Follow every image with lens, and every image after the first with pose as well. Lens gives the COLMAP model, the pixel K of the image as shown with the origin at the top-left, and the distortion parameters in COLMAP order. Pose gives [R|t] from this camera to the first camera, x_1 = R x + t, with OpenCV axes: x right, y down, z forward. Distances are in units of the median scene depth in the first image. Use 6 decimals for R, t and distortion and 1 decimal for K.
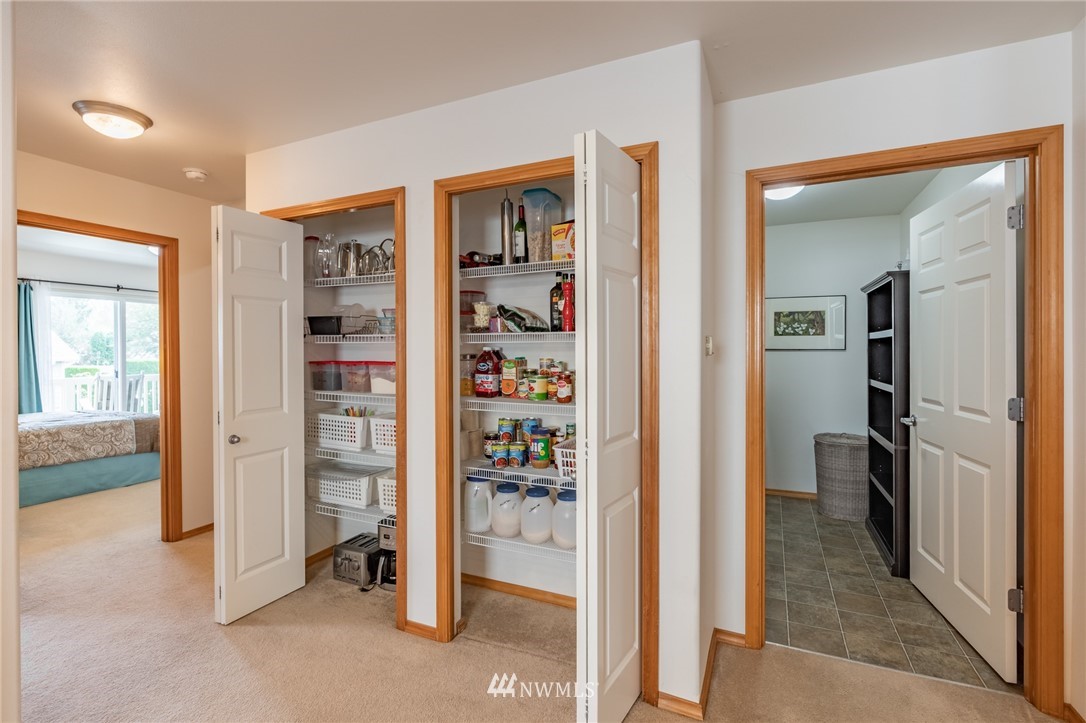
lens RADIAL K [[509.0, 0, 521.6], [0, 509.0, 353.1], [0, 0, 1]] dist [0.000448, 0.000424]
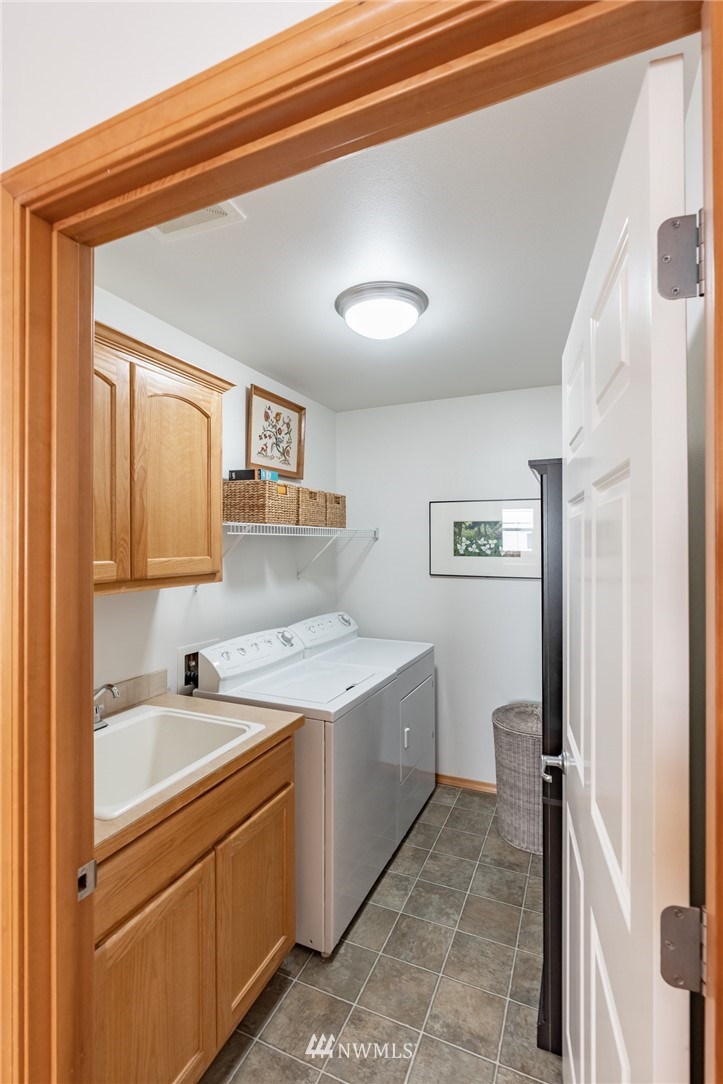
lens RADIAL K [[495.8, 0, 361.5], [0, 495.8, 542.0], [0, 0, 1]] dist [-0.001537, 0.000206]
pose [[0.999579, 0.008765, 0.027675, 0.356890], [-0.008475, 0.999908, -0.010576, -0.045460], [-0.027765, 0.010337, 0.999561, 0.335044]]
